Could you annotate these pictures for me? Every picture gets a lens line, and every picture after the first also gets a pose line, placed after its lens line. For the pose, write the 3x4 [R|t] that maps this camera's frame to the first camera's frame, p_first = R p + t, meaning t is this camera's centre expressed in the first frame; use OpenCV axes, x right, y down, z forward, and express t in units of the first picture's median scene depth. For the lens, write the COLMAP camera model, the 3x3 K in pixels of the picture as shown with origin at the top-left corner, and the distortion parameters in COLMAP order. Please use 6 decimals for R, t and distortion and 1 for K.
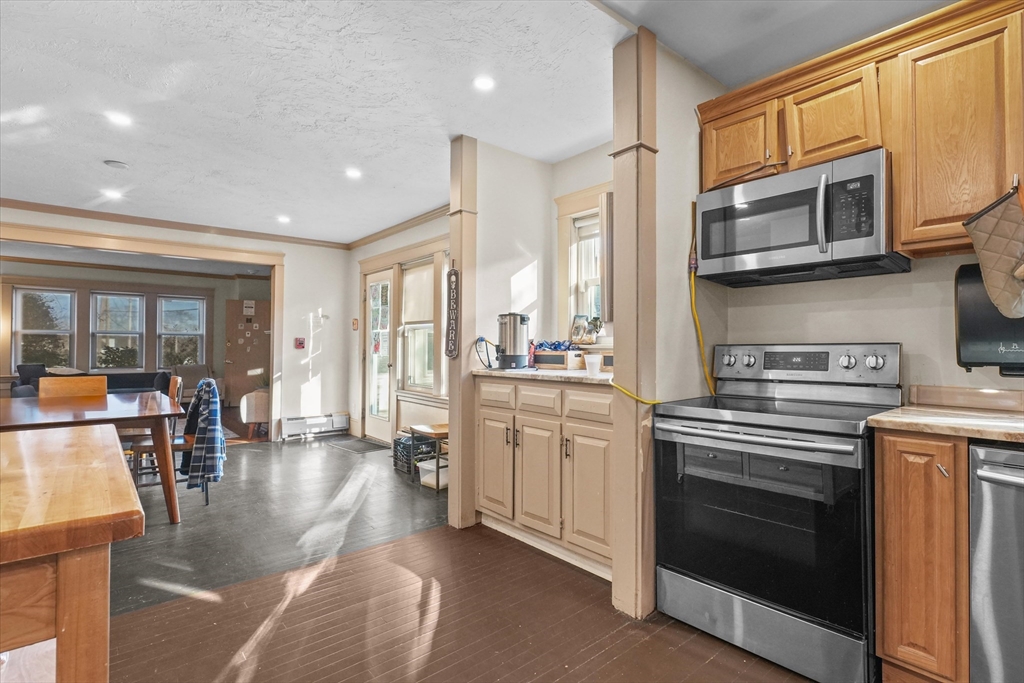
lens RADIAL K [[488.5, 0, 513.4], [0, 488.5, 338.3], [0, 0, 1]] dist [-0.003462, -0.000230]
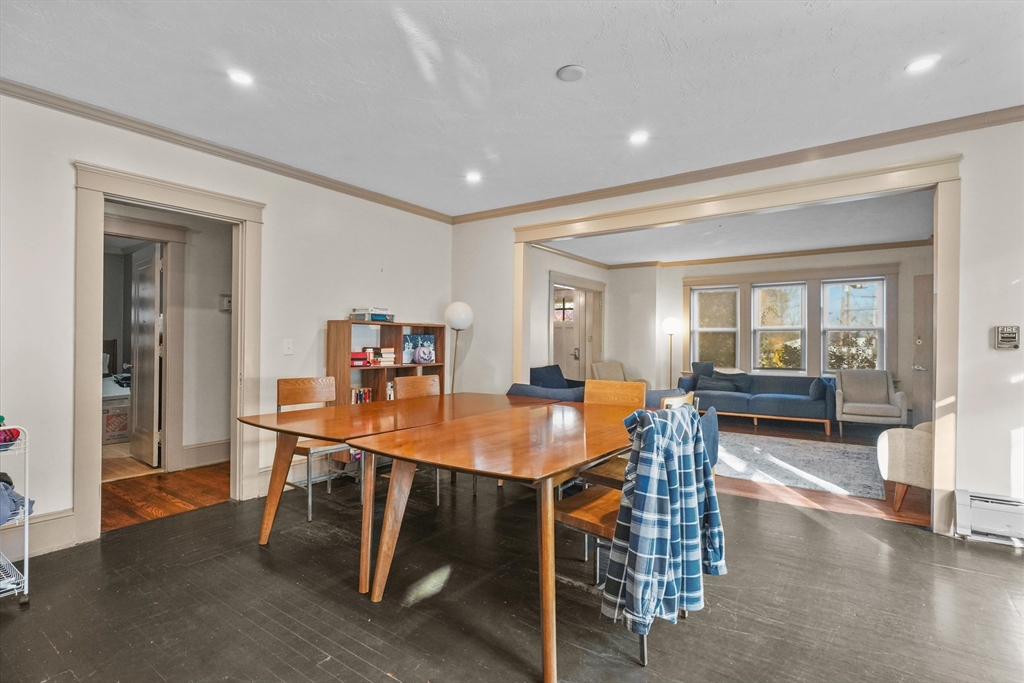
lens RADIAL K [[488.5, 0, 513.4], [0, 488.5, 338.3], [0, 0, 1]] dist [-0.003462, -0.000230]
pose [[0.242325, -0.010564, -0.970138, -0.087051], [0.012584, 0.999891, -0.007745, 0.006601], [0.970113, -0.010332, 0.242432, 0.366577]]
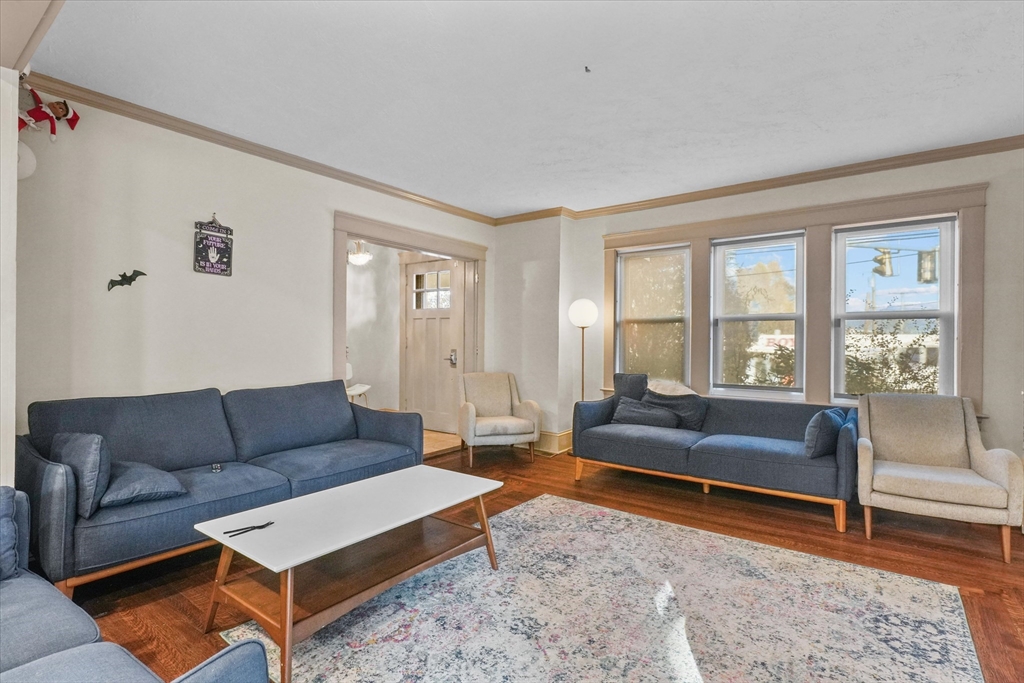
lens RADIAL K [[491.3, 0, 512.0], [0, 491.3, 341.5], [0, 0, 1]] dist [-0.000094, -0.000039]
pose [[0.212345, -0.004993, -0.977182, -0.422493], [0.009166, 0.999953, -0.003117, 0.014121], [0.977152, -0.008295, 0.212381, 0.732809]]
